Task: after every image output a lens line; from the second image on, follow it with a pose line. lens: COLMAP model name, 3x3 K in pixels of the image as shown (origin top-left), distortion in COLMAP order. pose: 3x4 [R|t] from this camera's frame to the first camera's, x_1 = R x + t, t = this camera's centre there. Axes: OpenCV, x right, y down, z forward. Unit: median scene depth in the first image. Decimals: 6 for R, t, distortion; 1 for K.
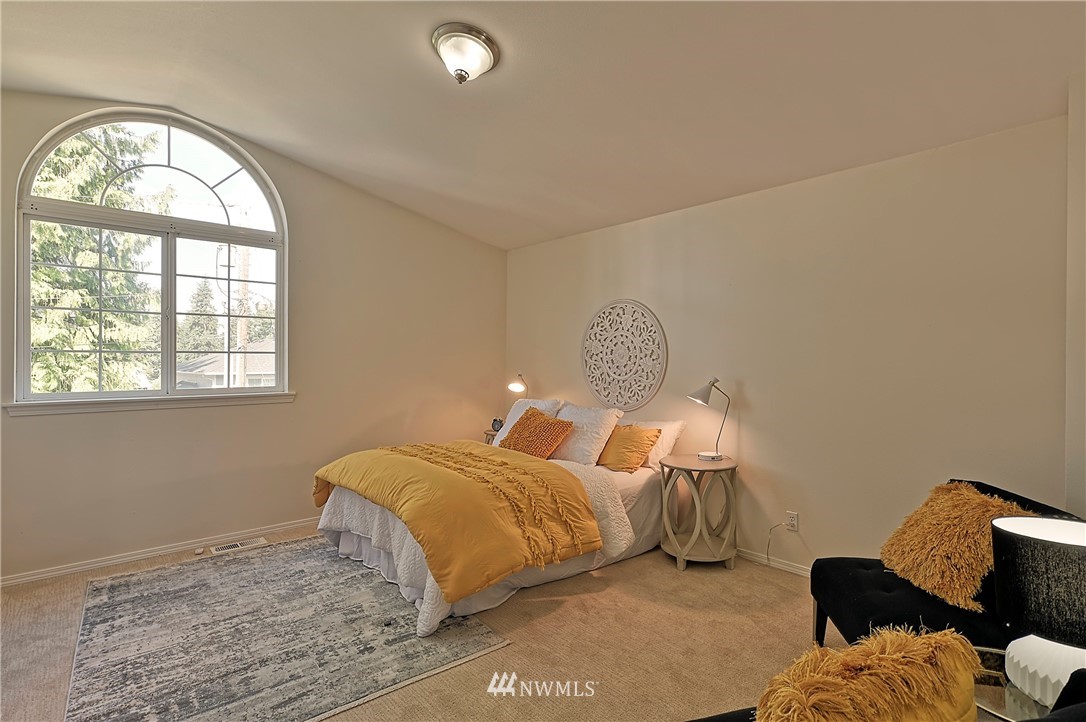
lens RADIAL K [[527.8, 0, 545.7], [0, 527.8, 358.4], [0, 0, 1]] dist [-0.012952, 0.013469]
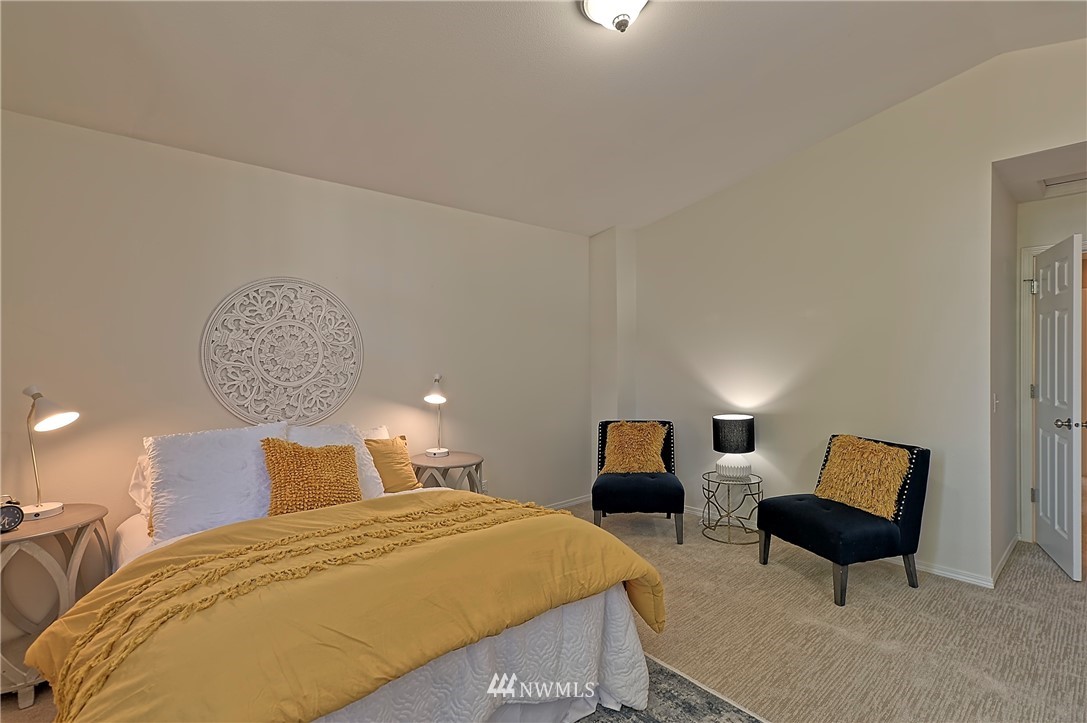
lens RADIAL K [[528.3, 0, 545.9], [0, 528.3, 357.5], [0, 0, 1]] dist [-0.012952, 0.013469]
pose [[-0.035378, -0.007360, 0.999347, -0.599951], [0.005707, 0.999955, 0.007567, -0.003366], [-0.999358, 0.005971, -0.035334, 0.664957]]
